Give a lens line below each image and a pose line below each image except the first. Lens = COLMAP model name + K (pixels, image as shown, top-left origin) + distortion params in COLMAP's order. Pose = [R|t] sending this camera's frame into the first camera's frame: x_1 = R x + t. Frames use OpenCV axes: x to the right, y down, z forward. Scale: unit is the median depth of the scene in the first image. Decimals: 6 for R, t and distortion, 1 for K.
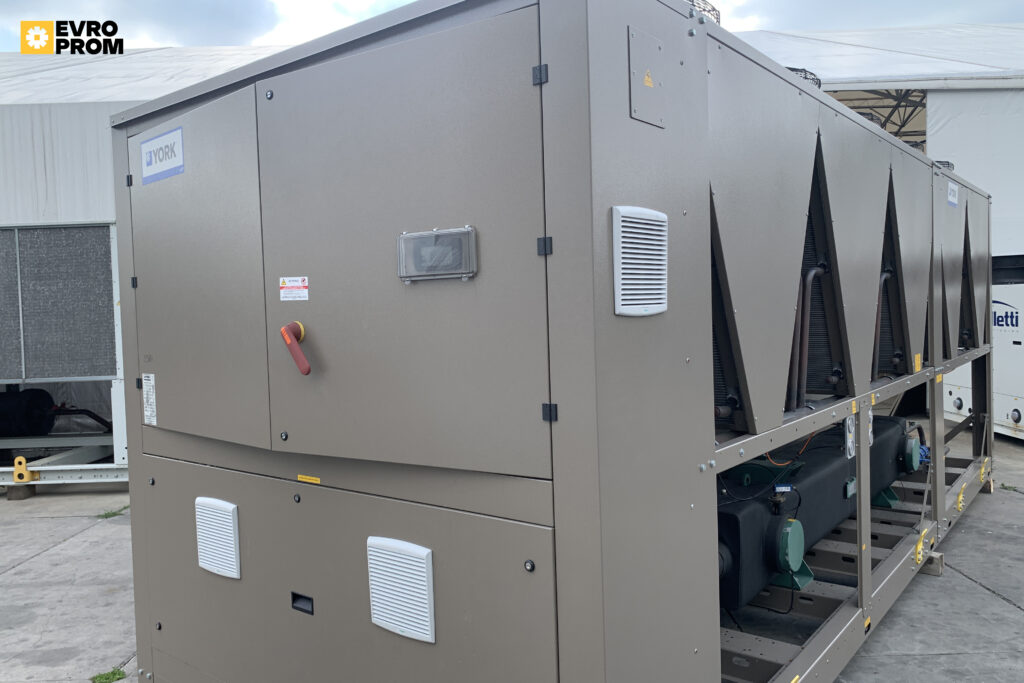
lens RADIAL K [[788.4, 0, 508.1], [0, 788.4, 338.8], [0, 0, 1]] dist [0.010086, -0.005394]
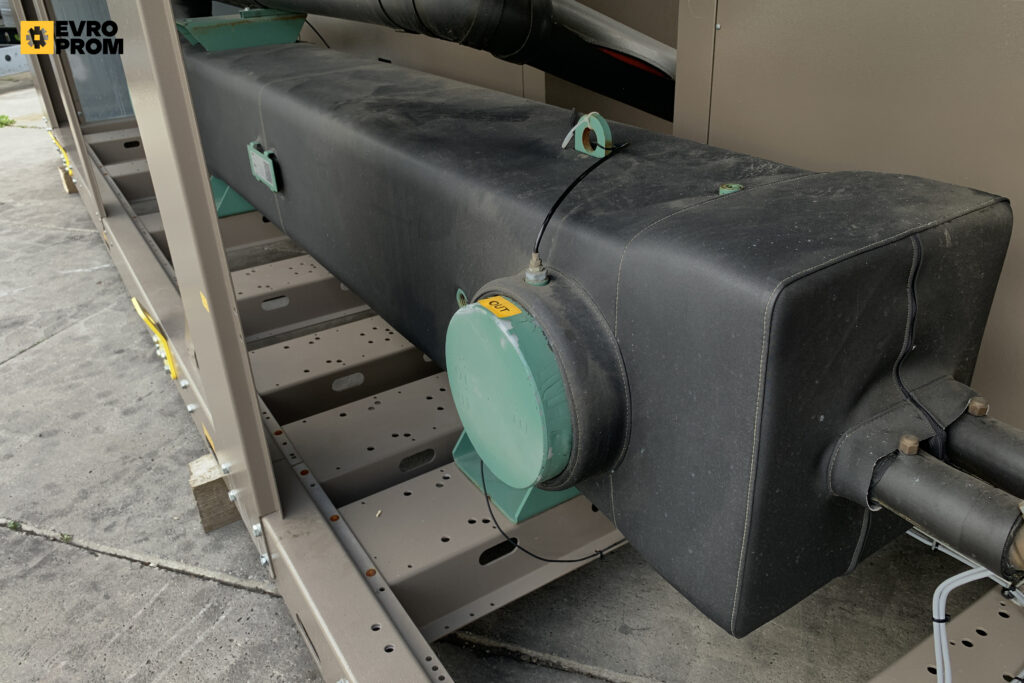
lens RADIAL K [[788.4, 0, 508.1], [0, 788.4, 338.8], [0, 0, 1]] dist [0.010086, -0.005394]
pose [[-0.331274, 0.476090, -0.814614, 0.844010], [0.014198, 0.865782, 0.500221, 0.069505], [0.943428, 0.154144, -0.293570, 1.373000]]
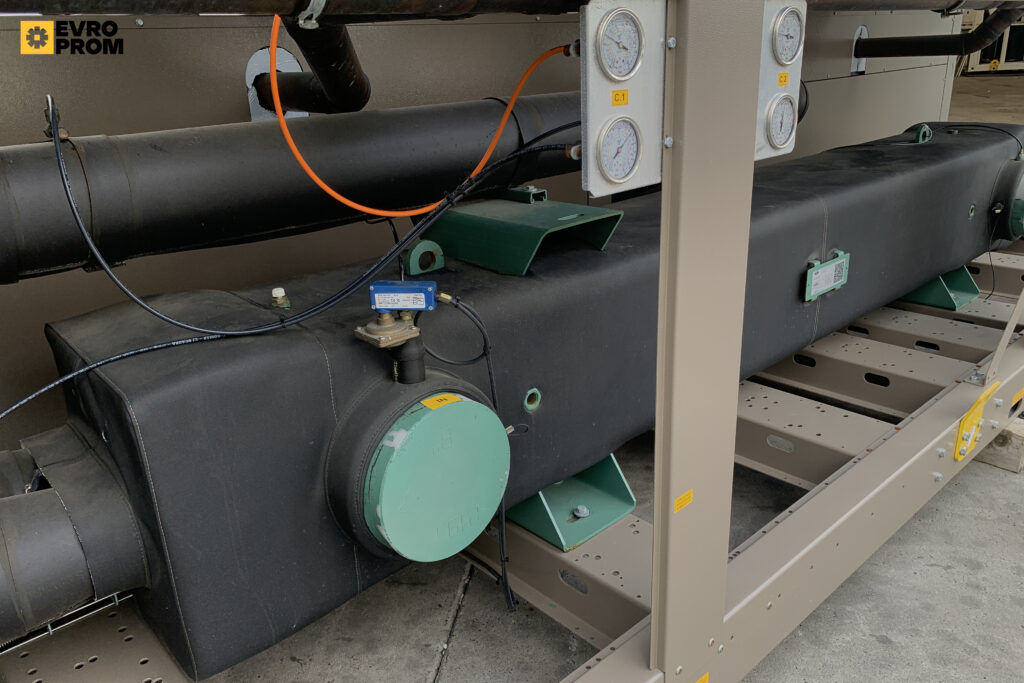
lens RADIAL K [[788.4, 0, 508.1], [0, 788.4, 338.8], [0, 0, 1]] dist [0.010086, -0.005394]
pose [[0.986700, 0.047533, -0.155449, 0.367664], [0.003447, 0.949957, 0.312361, 0.098014], [0.162517, -0.308742, 0.937159, 0.627168]]
